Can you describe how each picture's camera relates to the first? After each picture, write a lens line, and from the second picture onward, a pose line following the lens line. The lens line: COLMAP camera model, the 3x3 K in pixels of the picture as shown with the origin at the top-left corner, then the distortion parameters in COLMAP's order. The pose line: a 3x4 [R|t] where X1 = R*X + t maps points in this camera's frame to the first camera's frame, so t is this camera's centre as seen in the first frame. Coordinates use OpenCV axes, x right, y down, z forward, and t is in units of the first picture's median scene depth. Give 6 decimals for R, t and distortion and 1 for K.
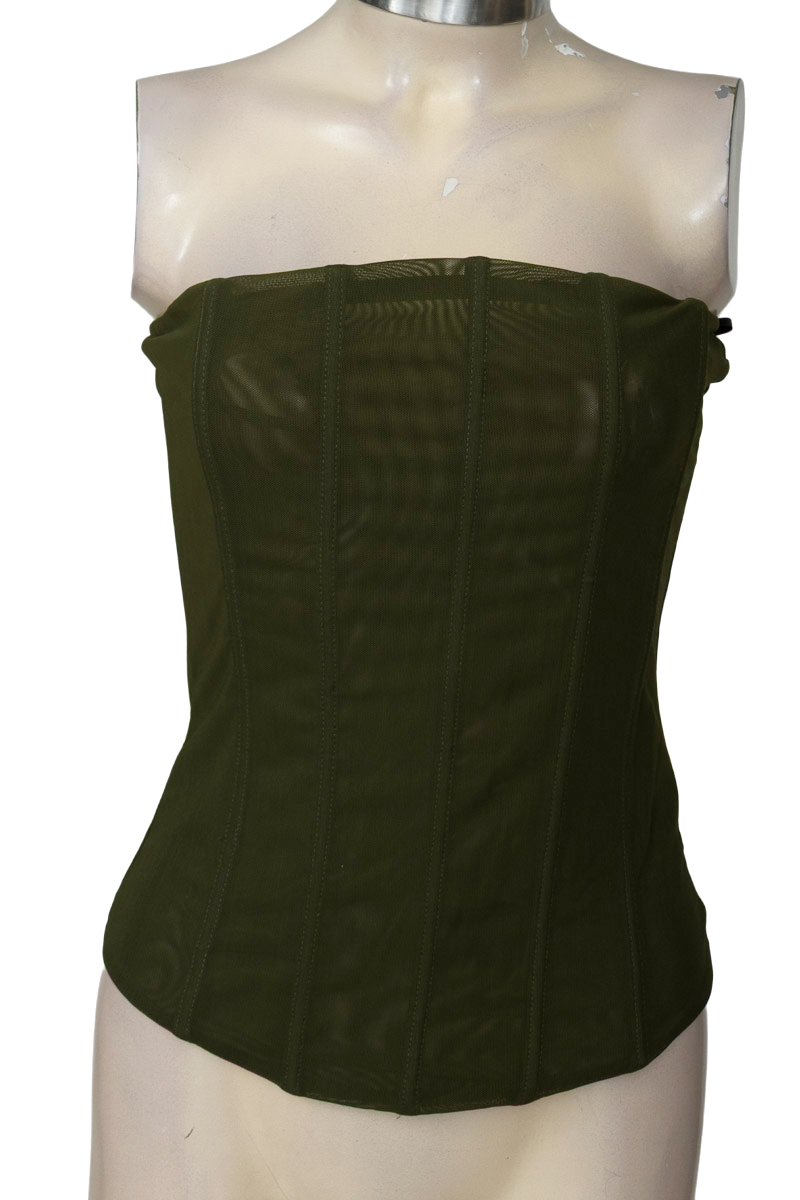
lens RADIAL K [[3043.4, 0, 395.2], [0, 3043.4, 586.8], [0, 0, 1]] dist [0.305717, 0.000000]
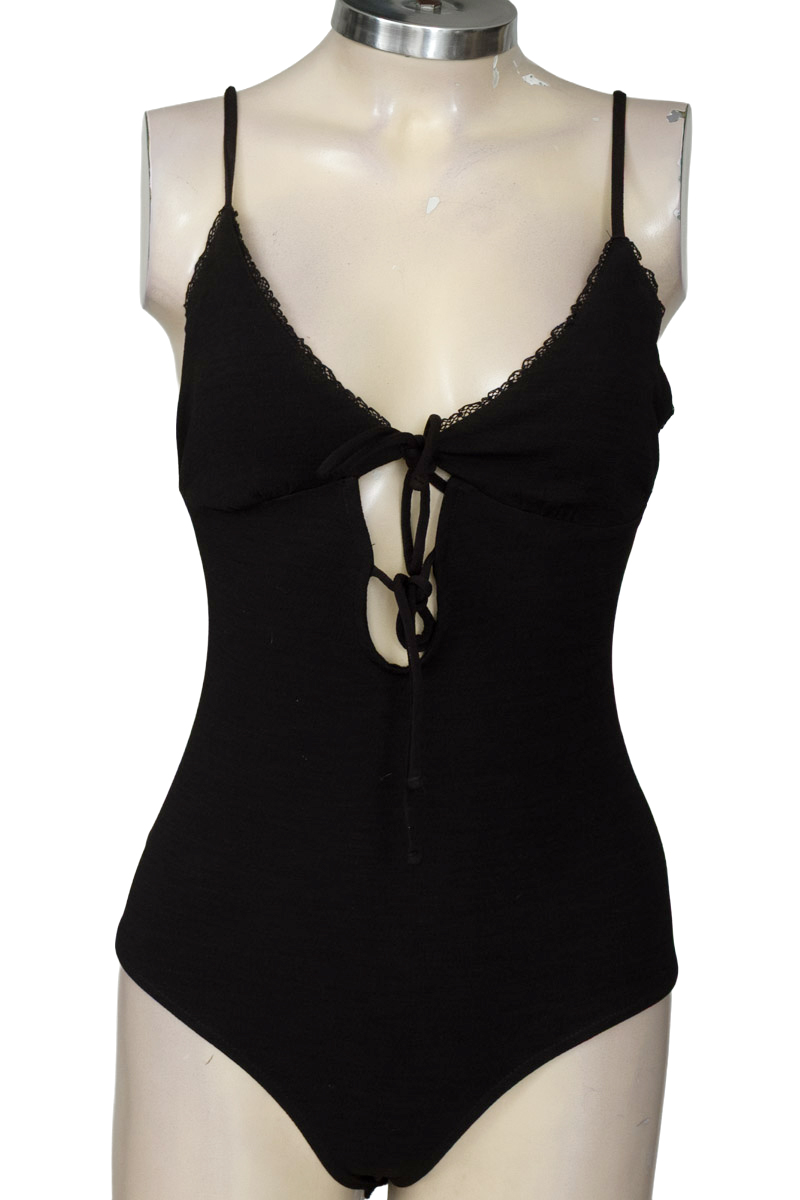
lens RADIAL K [[3043.4, 0, 403.0], [0, 3043.4, 609.1], [0, 0, 1]] dist [0.305717, 0.000000]
pose [[0.999677, -0.016019, 0.019739, -0.016643], [0.016026, 0.999872, -0.000193, 0.016402], [-0.019733, 0.000509, 0.999805, -0.112275]]
